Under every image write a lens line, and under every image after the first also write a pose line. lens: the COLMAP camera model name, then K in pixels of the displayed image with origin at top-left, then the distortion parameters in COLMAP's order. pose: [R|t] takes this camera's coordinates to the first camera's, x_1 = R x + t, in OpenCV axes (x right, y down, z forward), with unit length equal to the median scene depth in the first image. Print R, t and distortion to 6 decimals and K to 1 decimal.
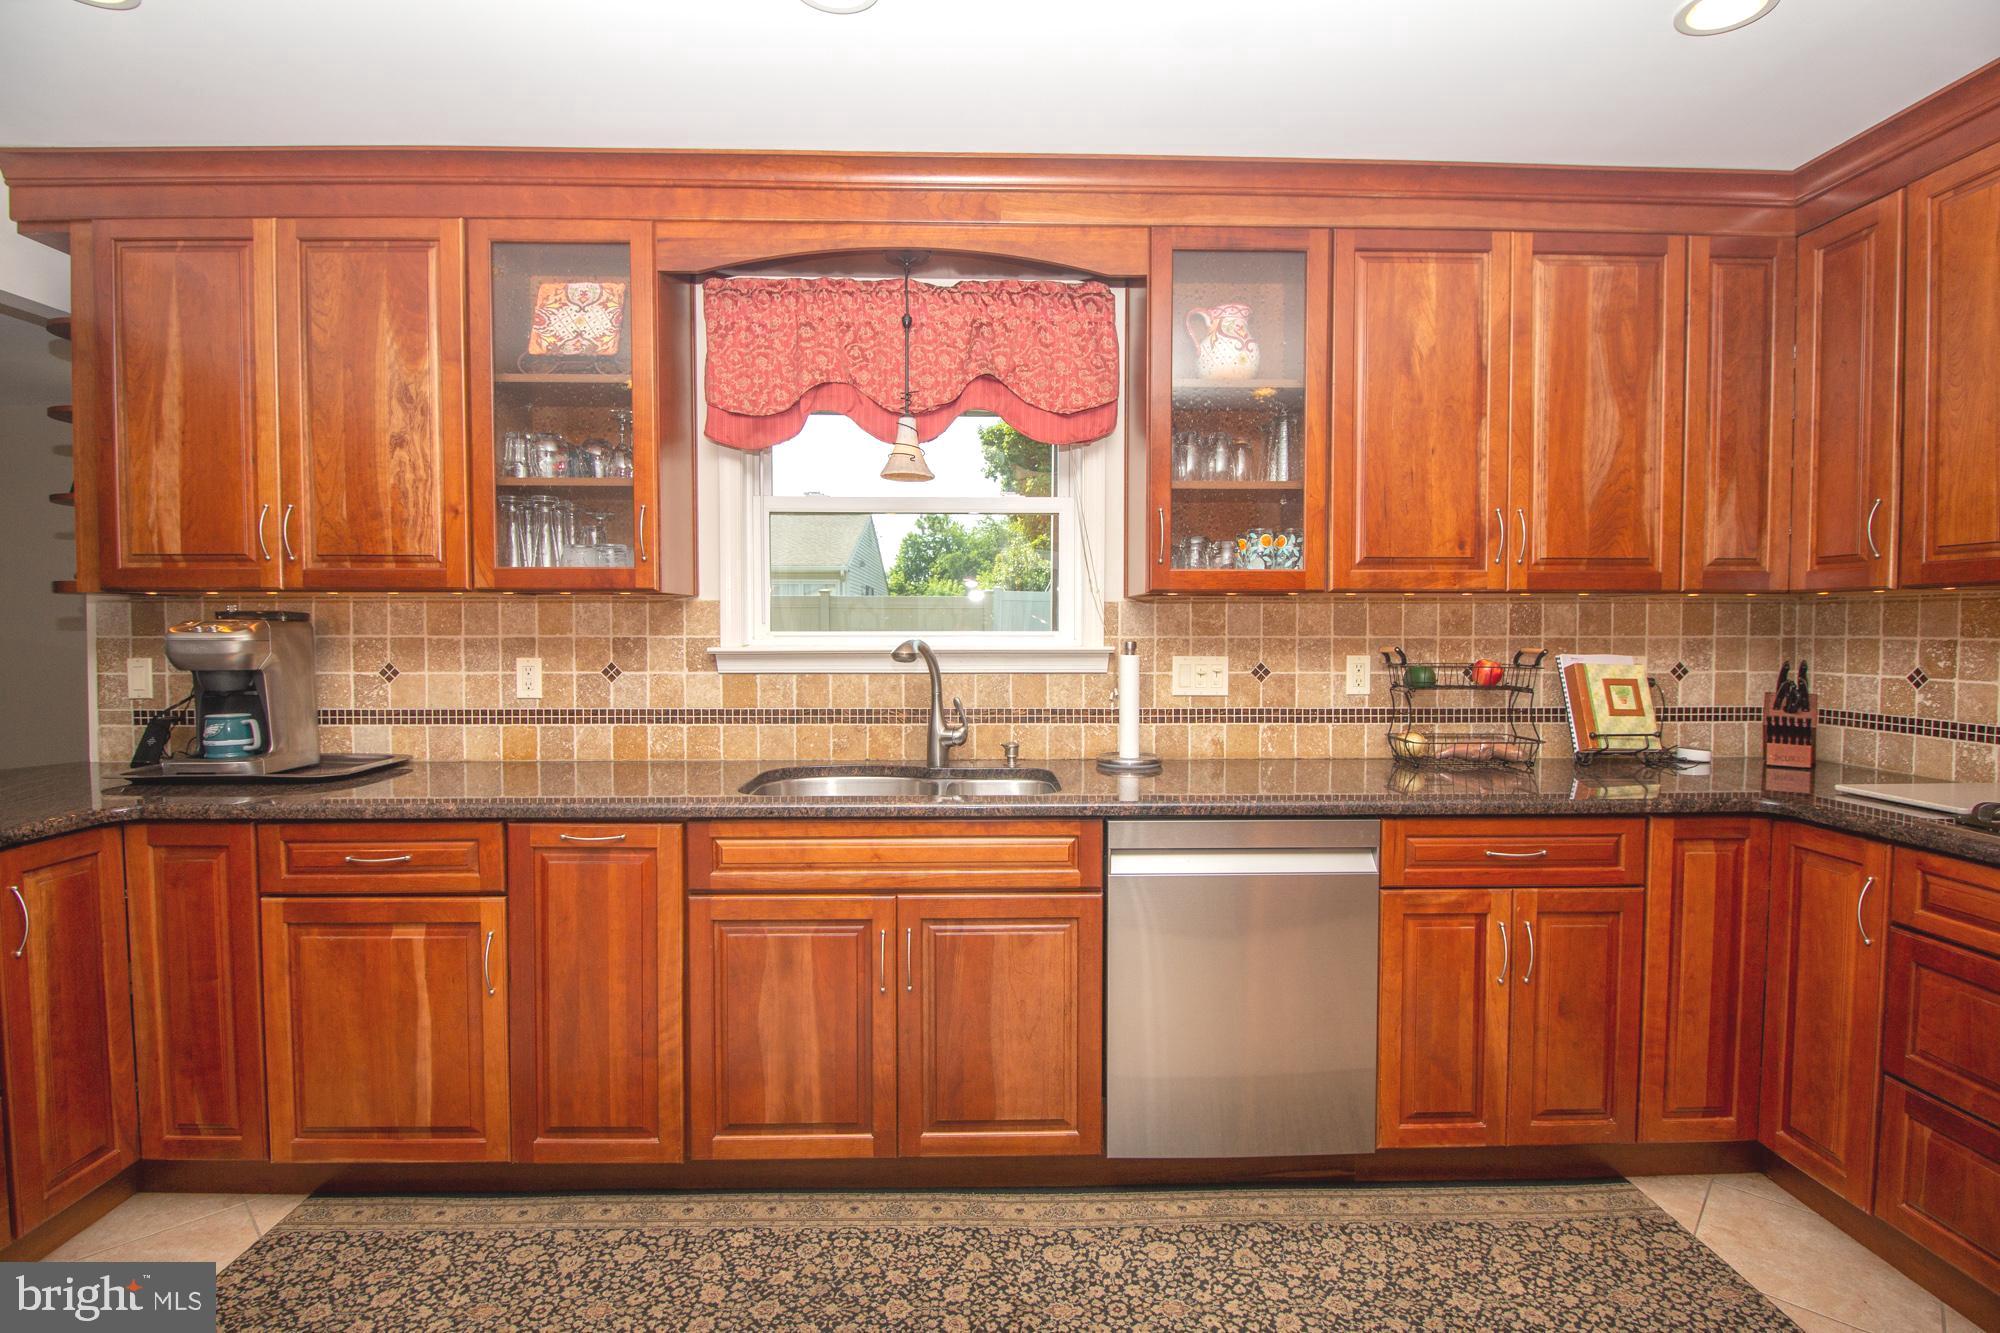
lens RADIAL K [[954.4, 0, 1001.6], [0, 954.4, 662.9], [0, 0, 1]] dist [-0.001524, -0.000434]
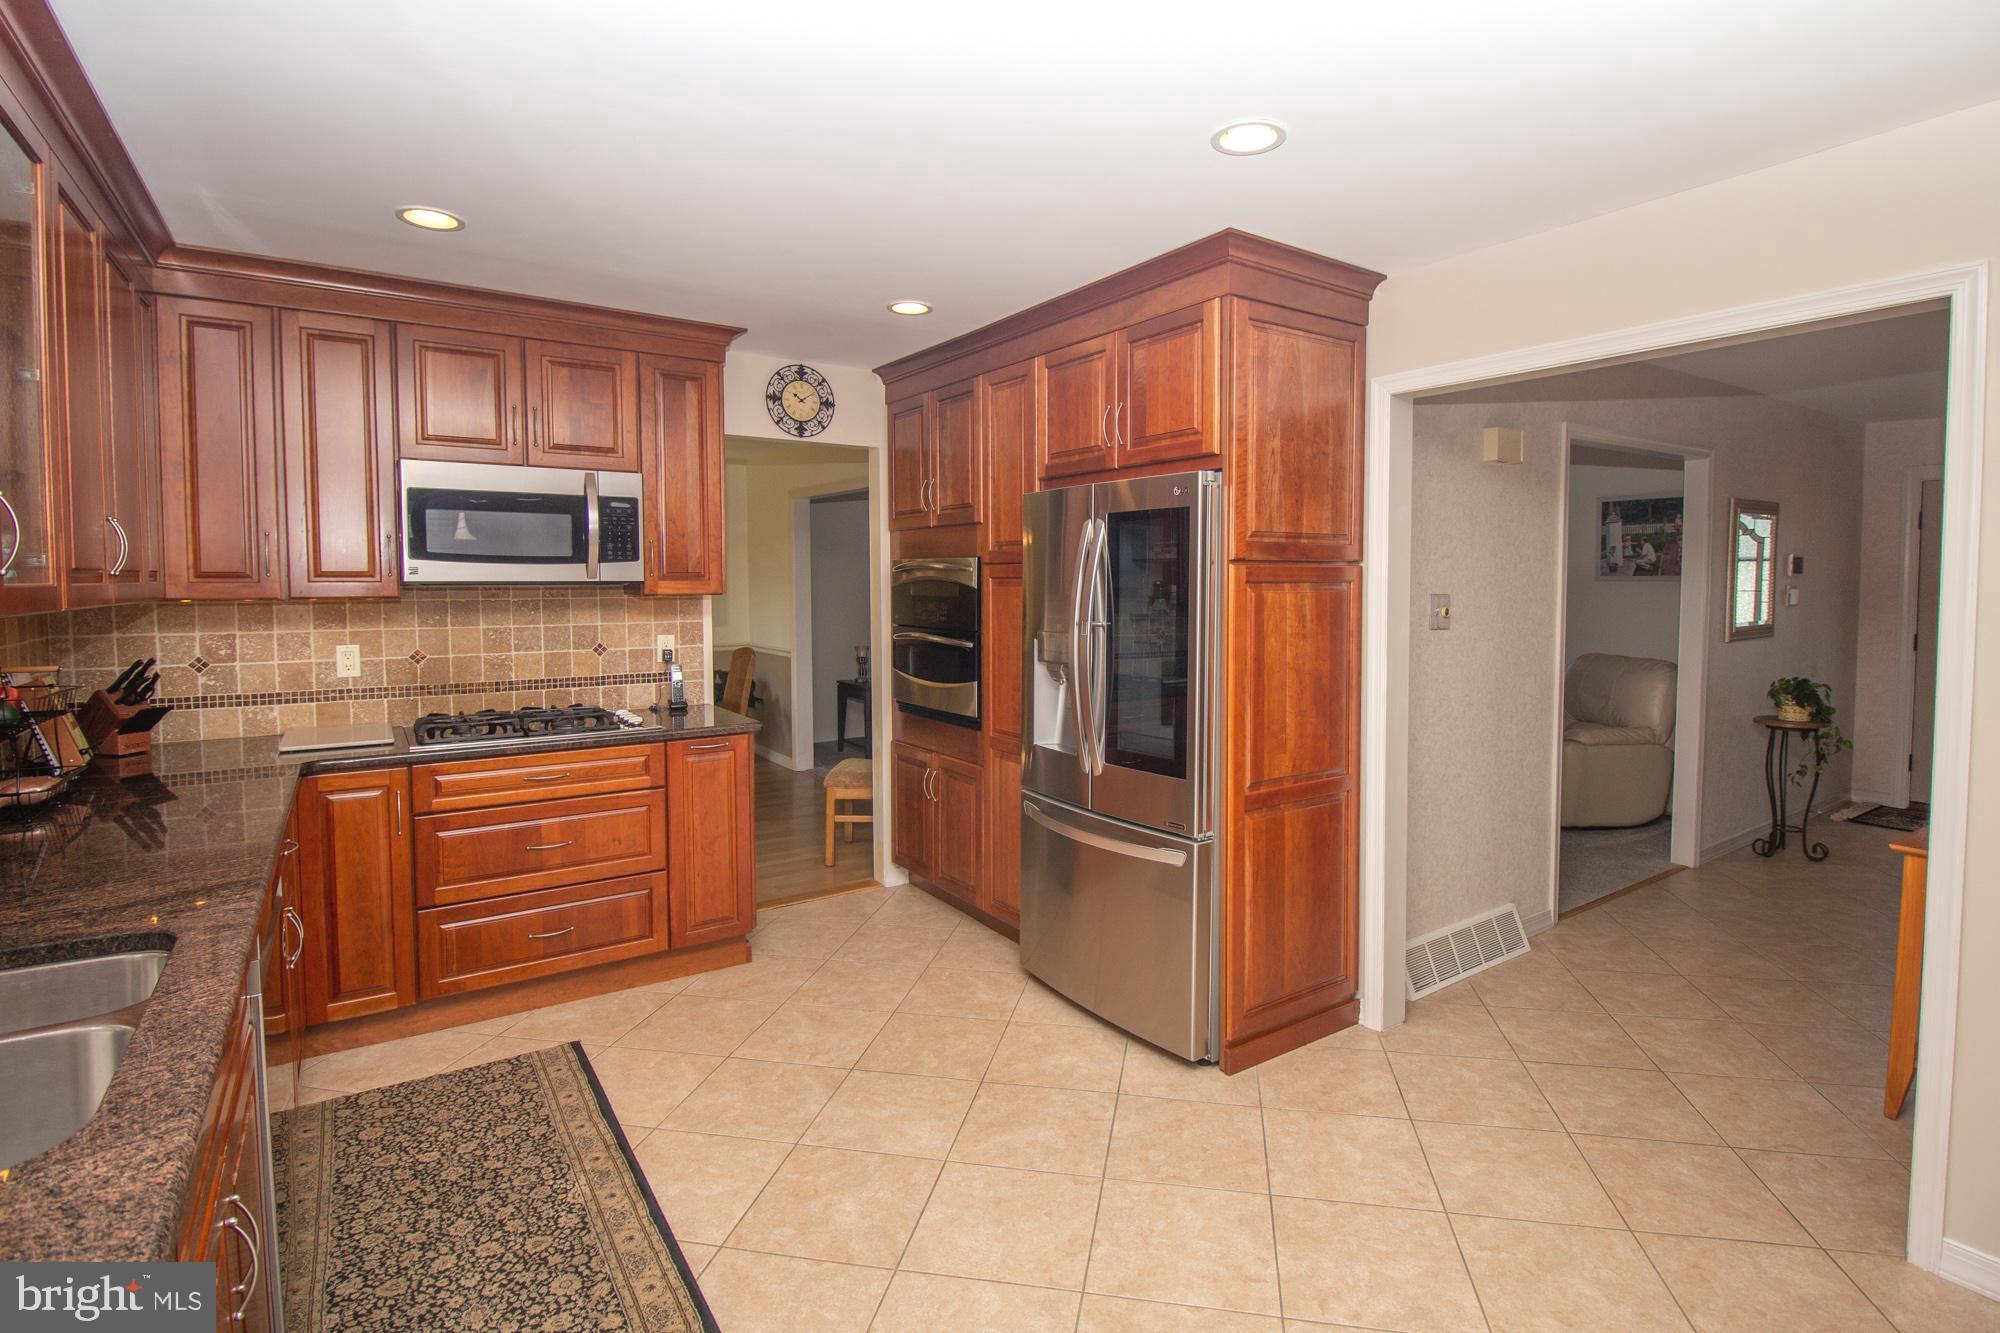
lens RADIAL K [[954.4, 0, 1008.8], [0, 954.4, 648.9], [0, 0, 1]] dist [-0.001524, -0.000434]
pose [[-0.520711, -0.037450, 0.852911, -0.728450], [0.047276, 0.996240, 0.072606, -0.048987], [-0.852423, 0.078129, -0.516982, 0.773186]]
